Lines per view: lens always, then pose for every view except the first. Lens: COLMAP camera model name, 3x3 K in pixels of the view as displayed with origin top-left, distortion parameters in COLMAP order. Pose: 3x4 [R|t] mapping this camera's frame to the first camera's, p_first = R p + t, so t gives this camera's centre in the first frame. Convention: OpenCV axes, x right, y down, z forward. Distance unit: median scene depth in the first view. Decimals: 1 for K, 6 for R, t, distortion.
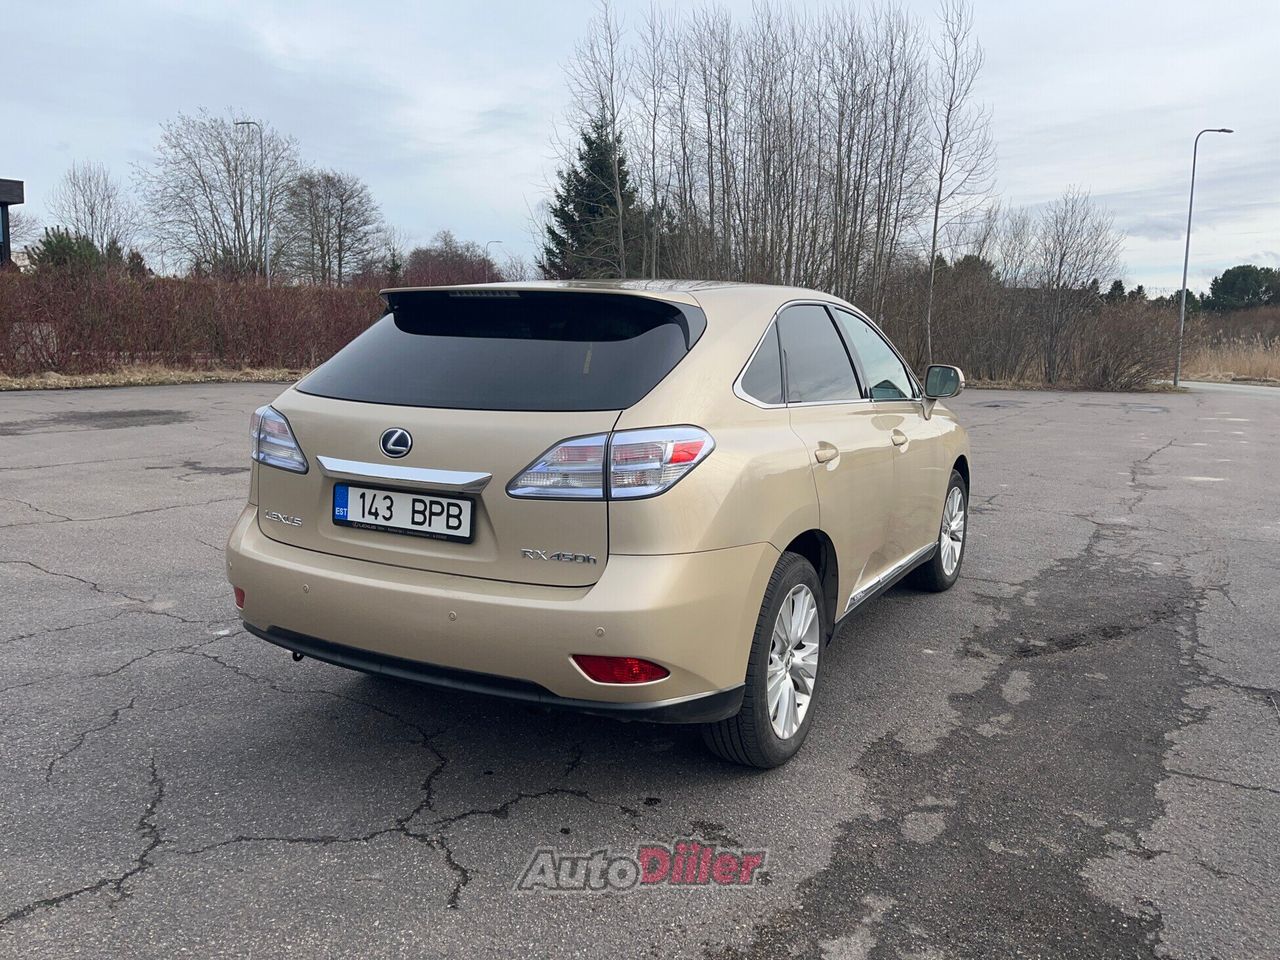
lens RADIAL K [[977.9, 0, 642.4], [0, 977.9, 487.5], [0, 0, 1]] dist [0.053168, -0.084619]
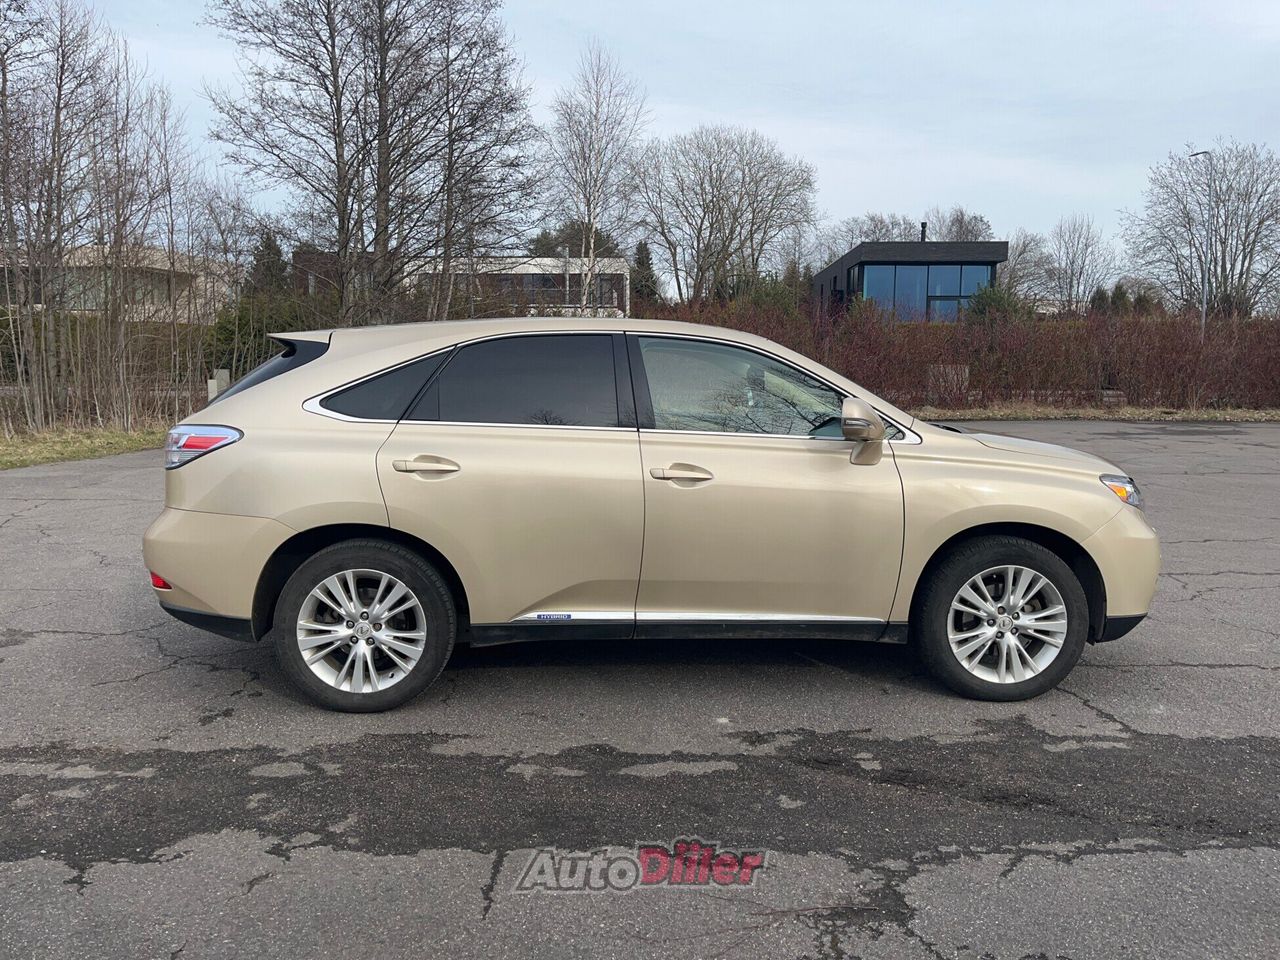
lens RADIAL K [[977.9, 0, 645.7], [0, 977.9, 479.4], [0, 0, 1]] dist [0.053168, -0.084619]
pose [[0.527206, 0.078334, -0.846119, 1.257216], [-0.119089, 0.992726, 0.017704, -0.068021], [0.841351, 0.091430, 0.532700, 0.587994]]
